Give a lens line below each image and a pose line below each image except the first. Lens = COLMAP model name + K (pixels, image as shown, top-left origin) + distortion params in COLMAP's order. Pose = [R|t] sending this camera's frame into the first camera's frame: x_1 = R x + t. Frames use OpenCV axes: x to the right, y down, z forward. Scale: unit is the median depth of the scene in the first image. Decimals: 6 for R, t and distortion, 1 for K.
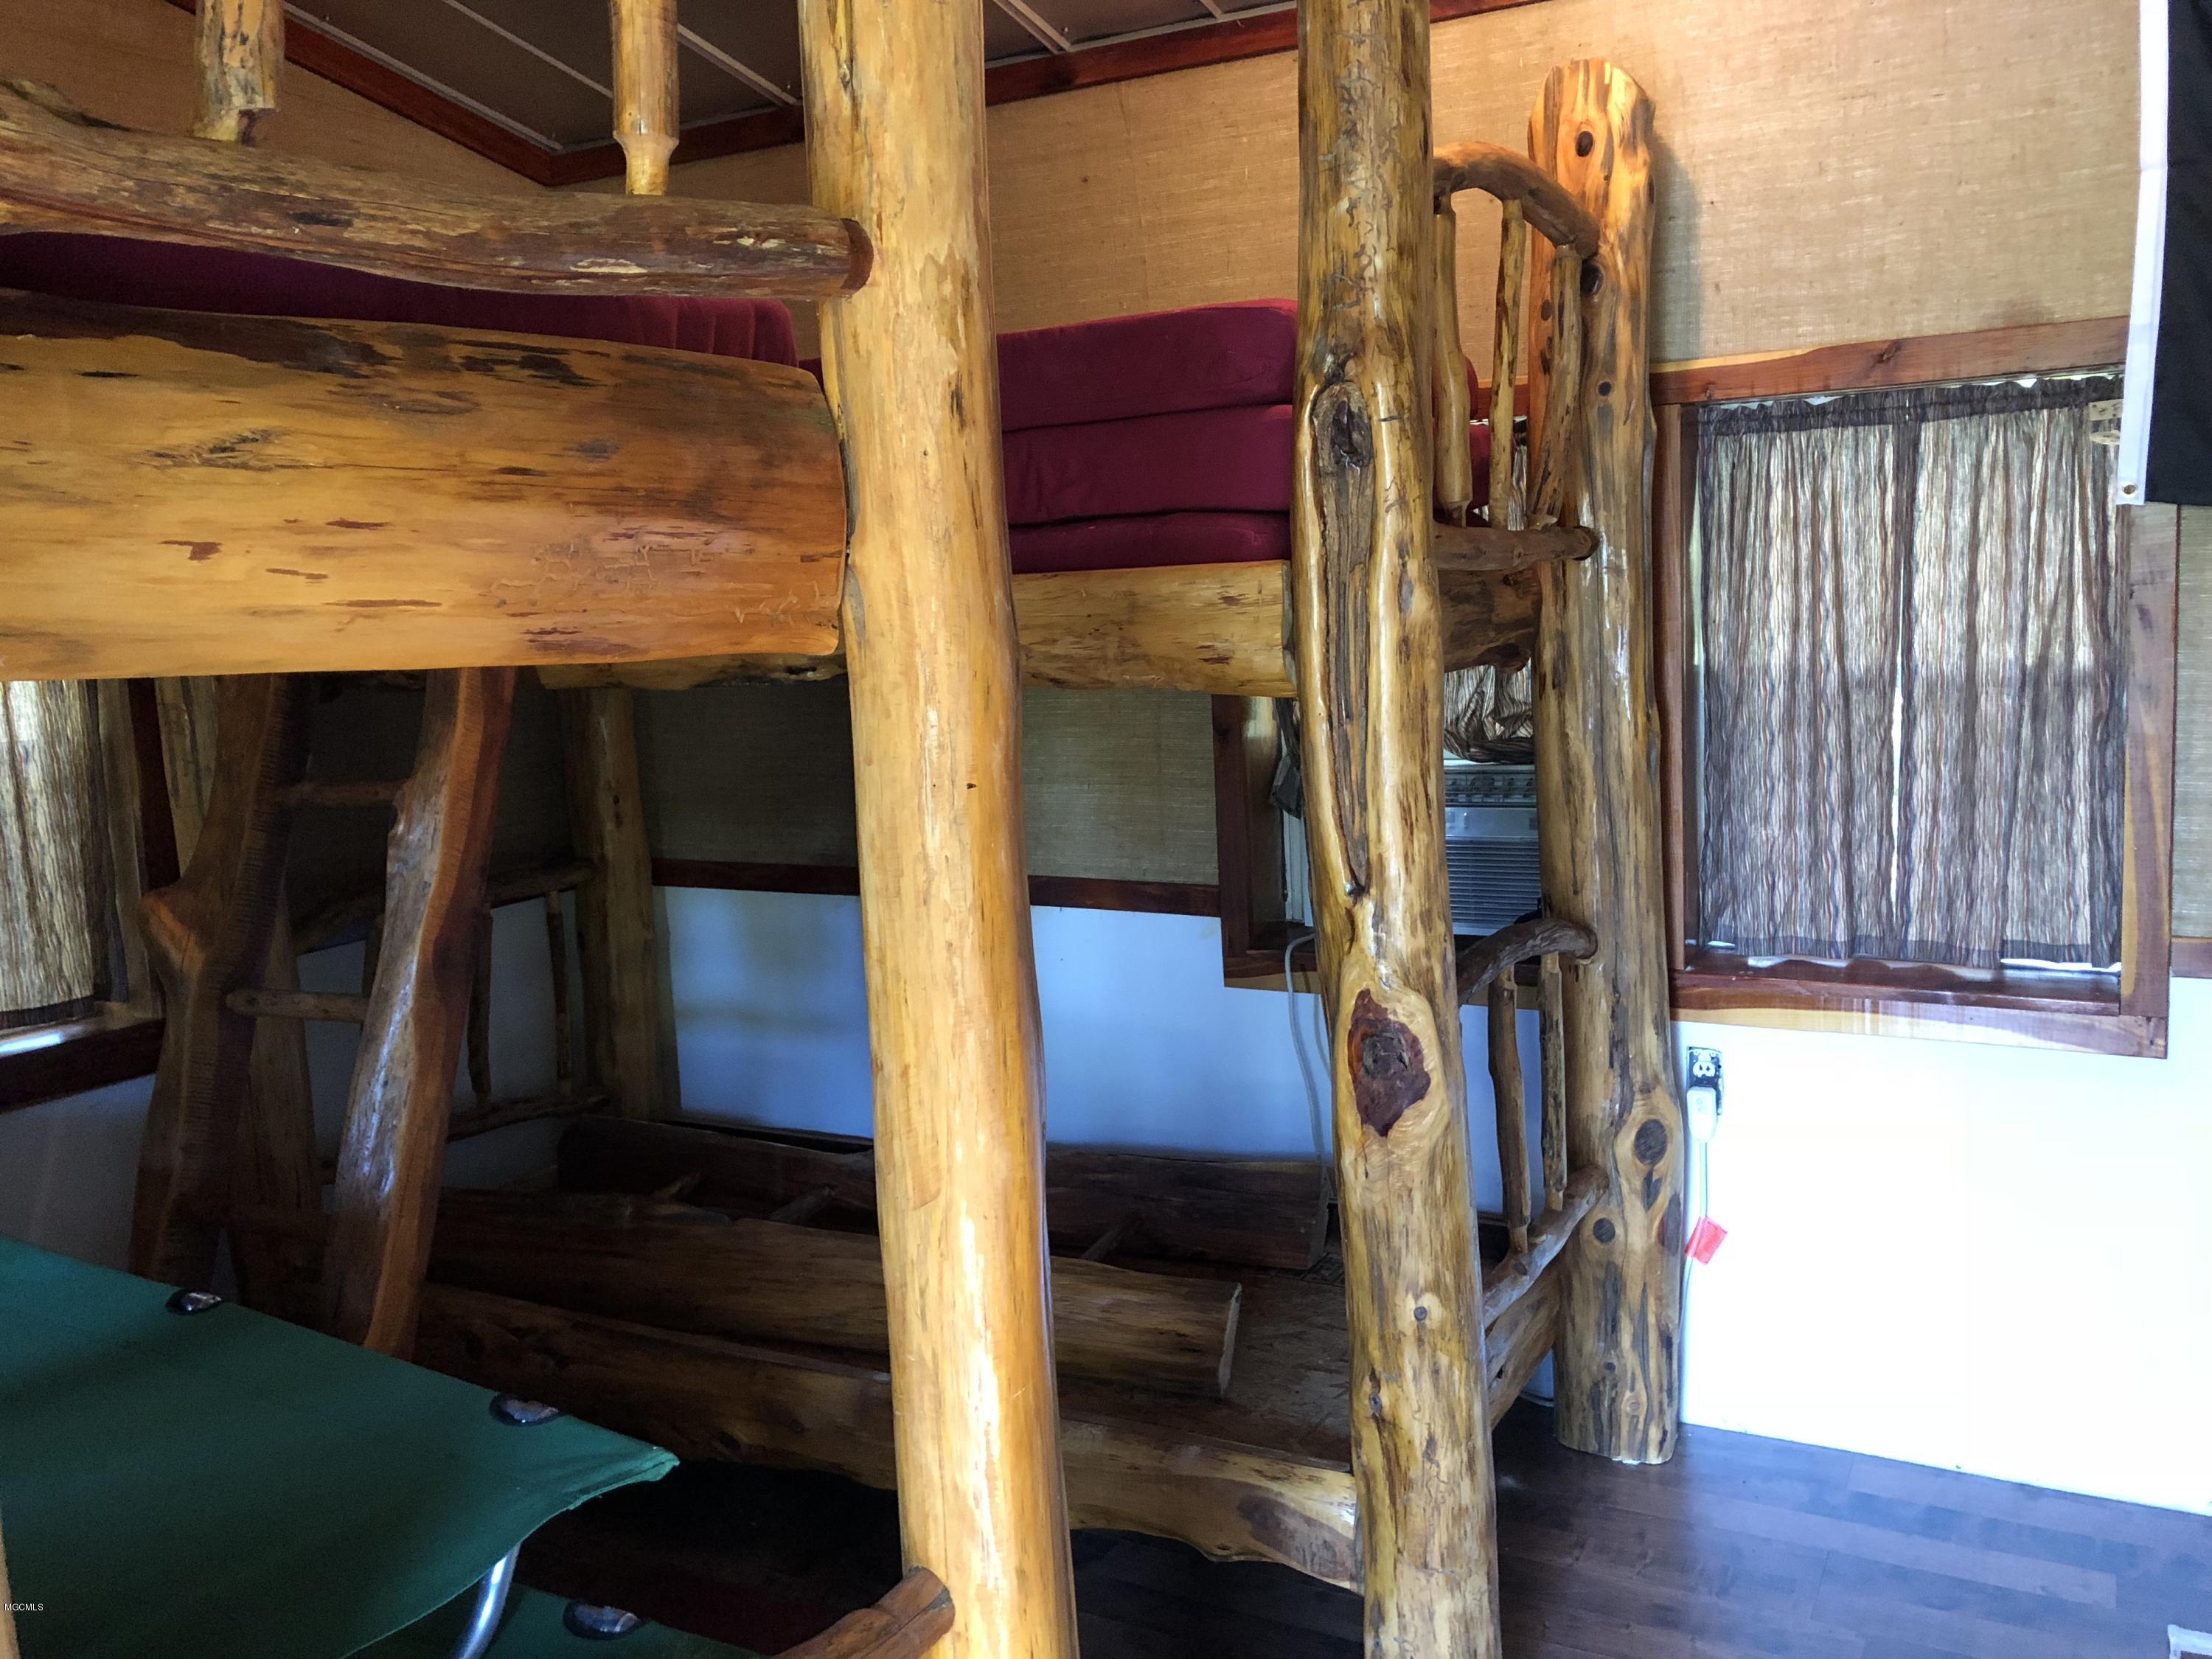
lens RADIAL K [[1855.5, 0, 1106.0], [0, 1855.5, 829.5], [0, 0, 1]] dist [-0.002096, 0.000029]
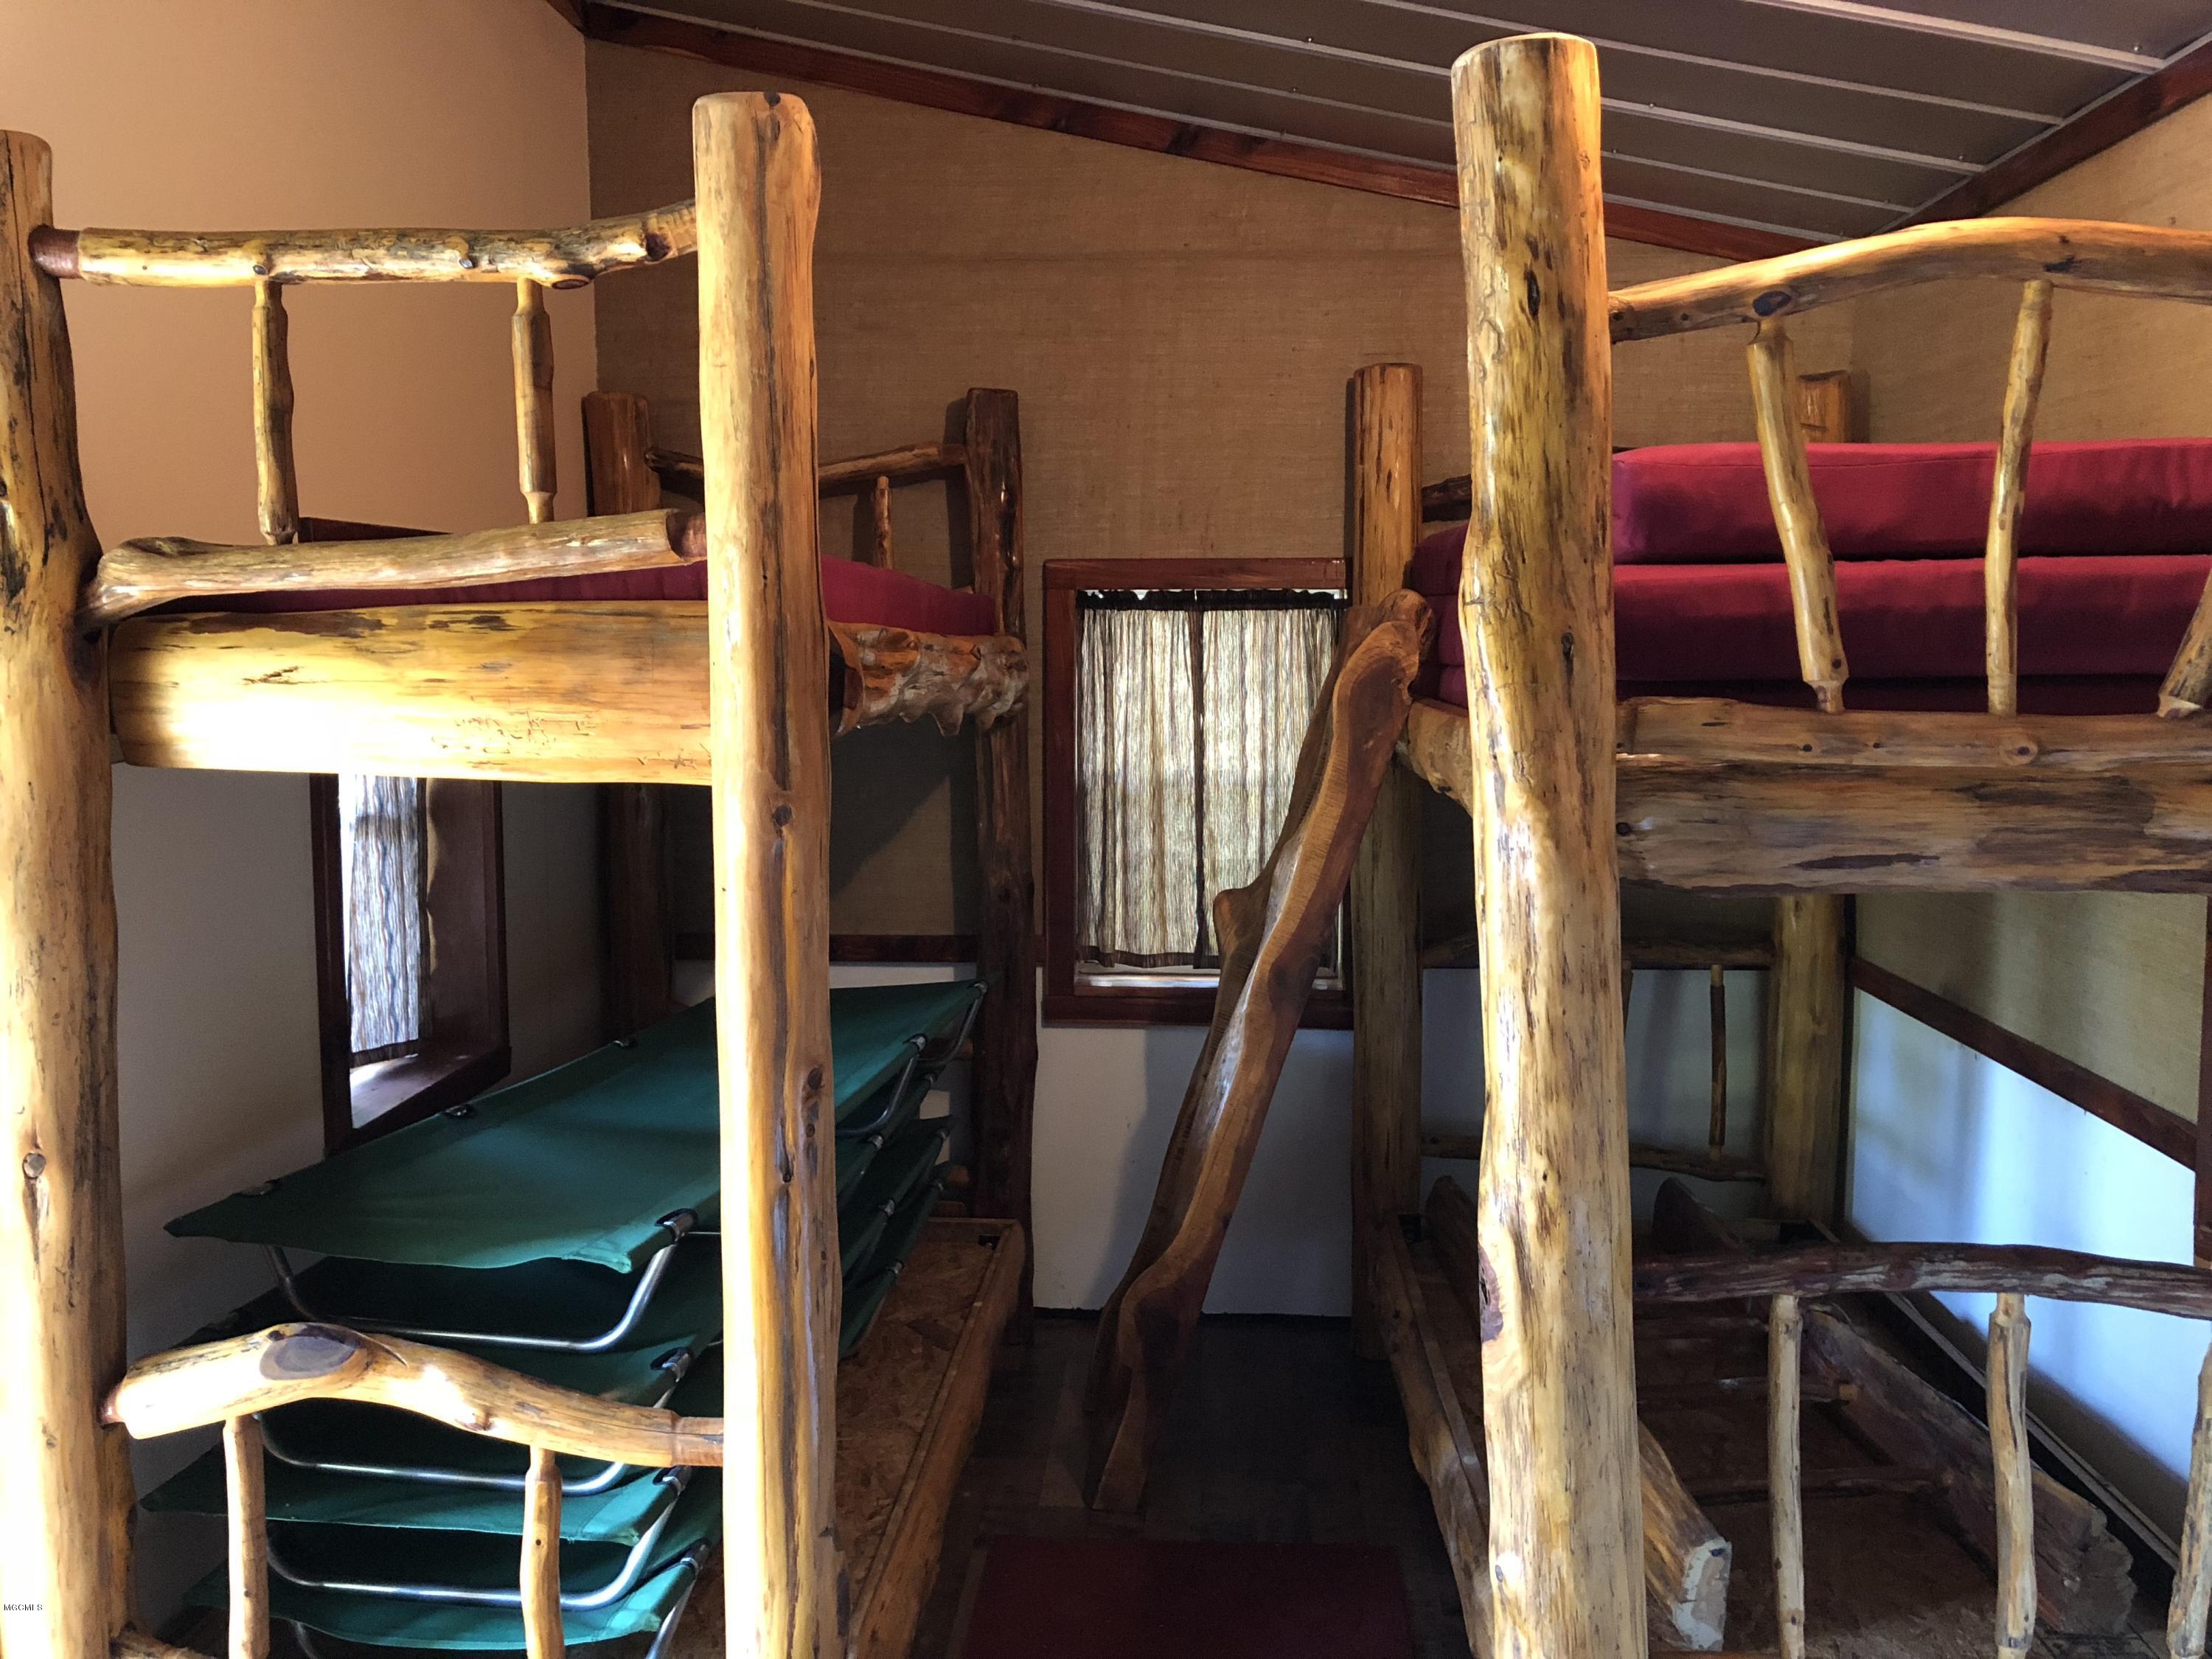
lens RADIAL K [[1855.5, 0, 1106.0], [0, 1855.5, 829.5], [0, 0, 1]] dist [-0.002096, 0.000029]
pose [[0.402669, 0.139559, -0.904644, 1.547034], [-0.138257, 0.986243, 0.090607, -0.276601], [0.904844, 0.088589, 0.416424, 0.744819]]
